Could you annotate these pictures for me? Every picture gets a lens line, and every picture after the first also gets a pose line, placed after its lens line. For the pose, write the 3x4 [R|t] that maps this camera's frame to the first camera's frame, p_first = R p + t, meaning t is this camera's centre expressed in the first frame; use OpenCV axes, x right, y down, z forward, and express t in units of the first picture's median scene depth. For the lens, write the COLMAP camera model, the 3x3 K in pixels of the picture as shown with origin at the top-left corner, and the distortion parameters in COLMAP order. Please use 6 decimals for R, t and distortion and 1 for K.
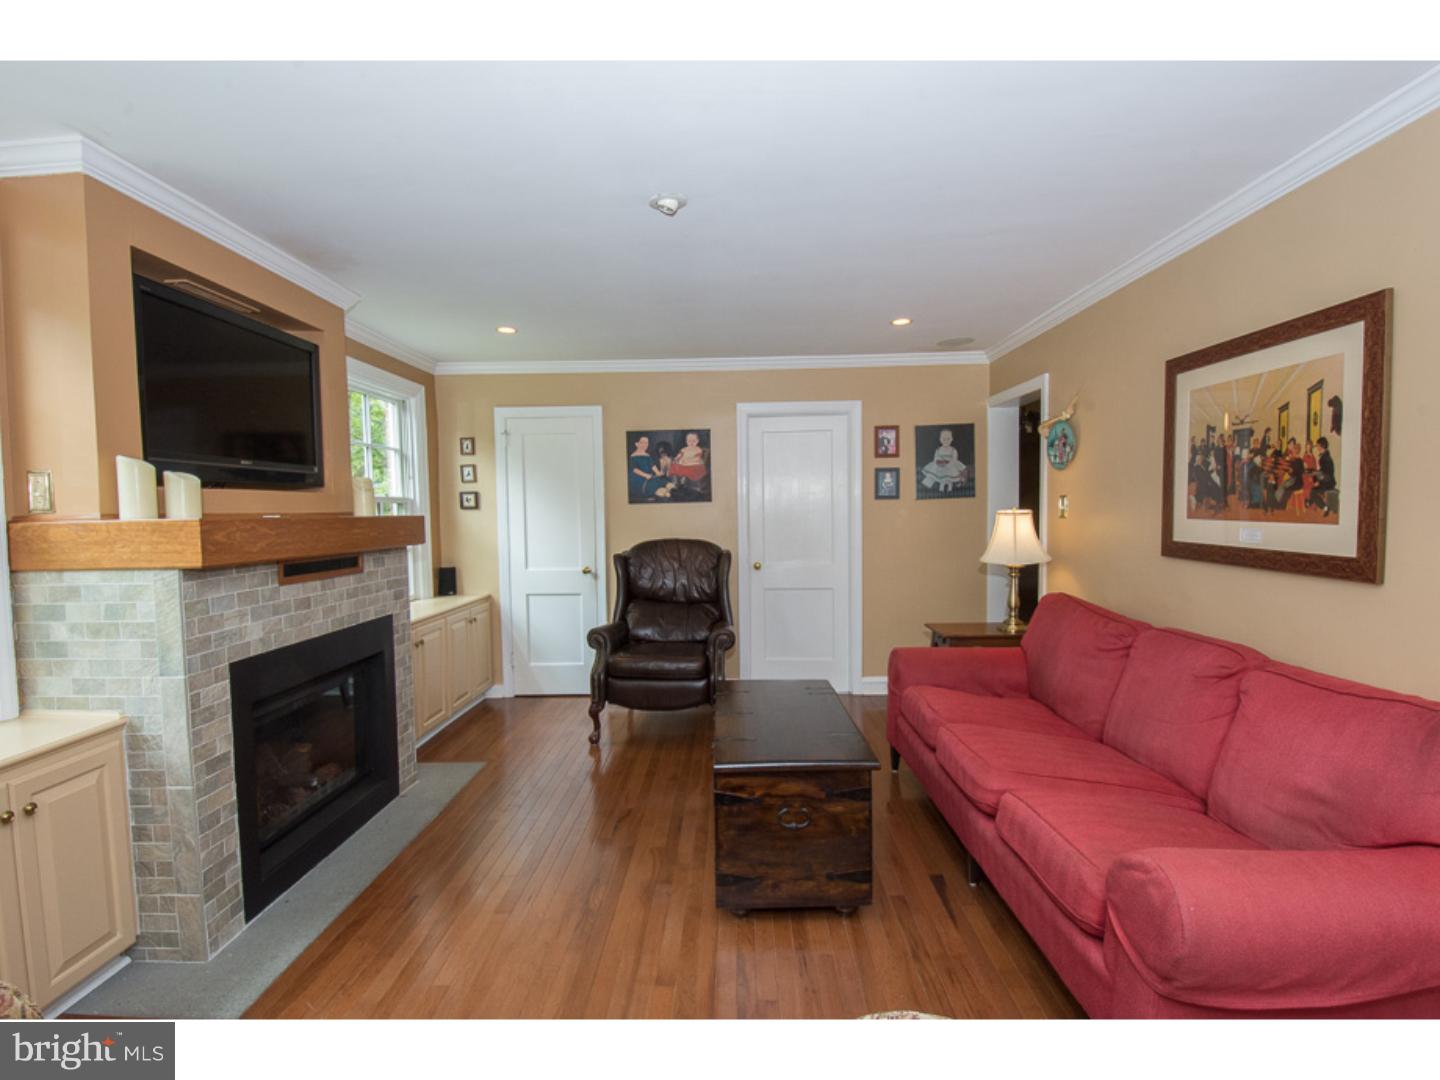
lens RADIAL K [[661.6, 0, 718.1], [0, 661.6, 545.1], [0, 0, 1]] dist [-0.000576, -0.000072]
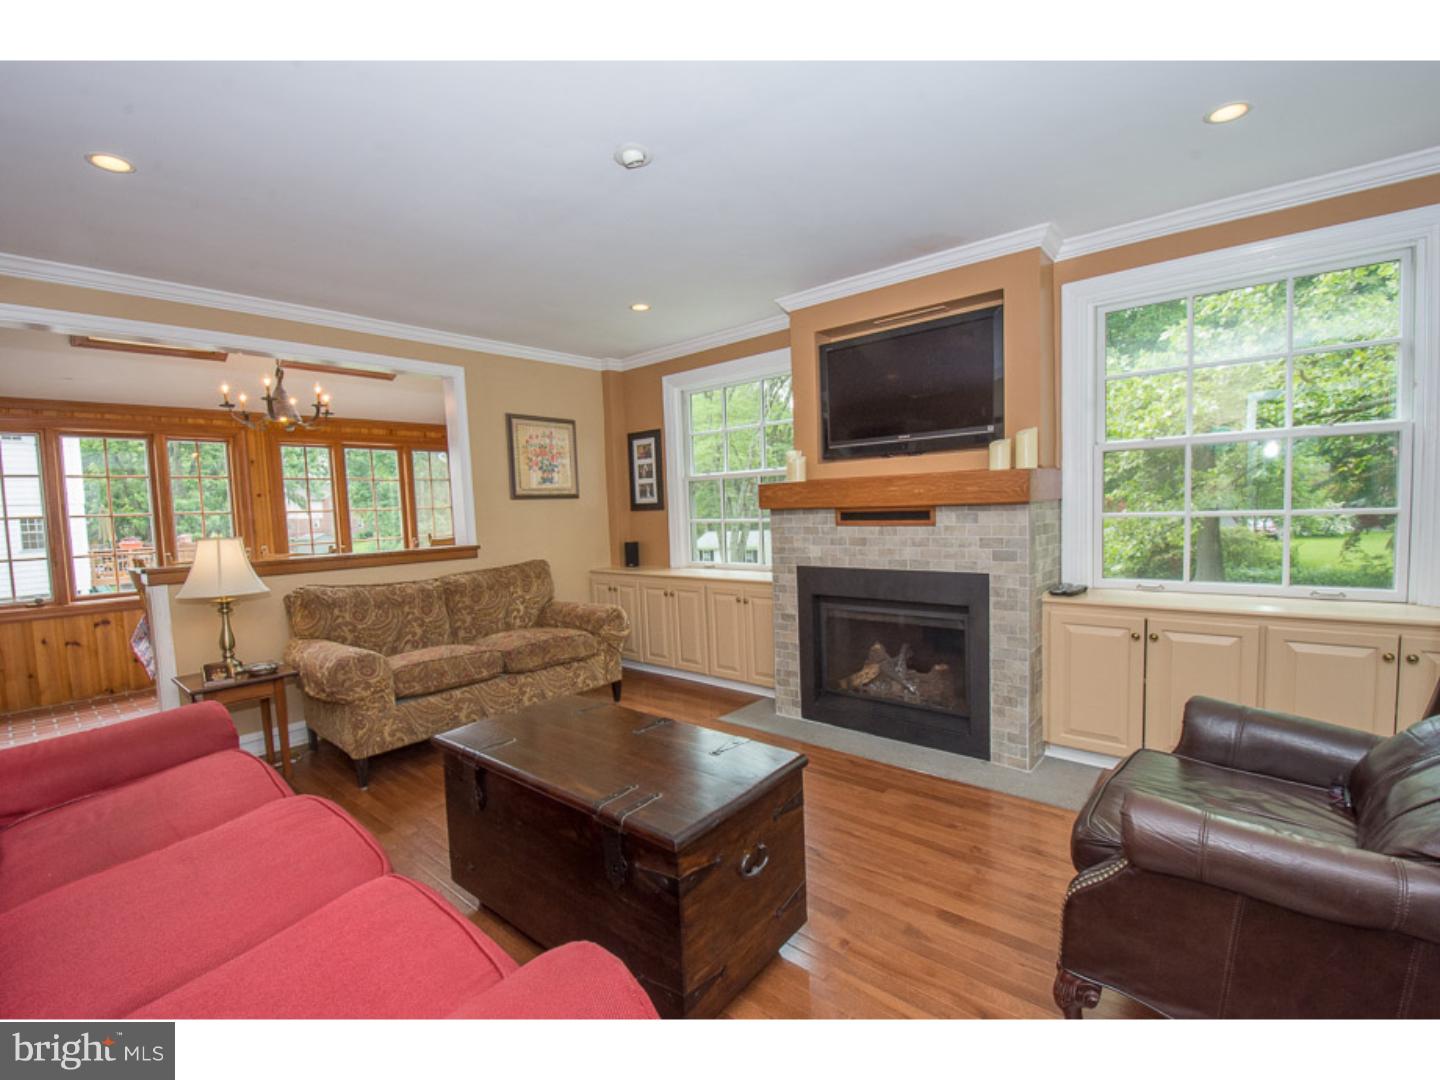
lens RADIAL K [[627.6, 0, 708.2], [0, 627.6, 538.5], [0, 0, 1]] dist [-0.014172, -0.002379]
pose [[-0.633462, 0.085181, -0.769071, 0.607170], [0.010790, 0.994798, 0.101295, -0.055966], [0.773699, 0.055868, -0.631085, 1.674712]]
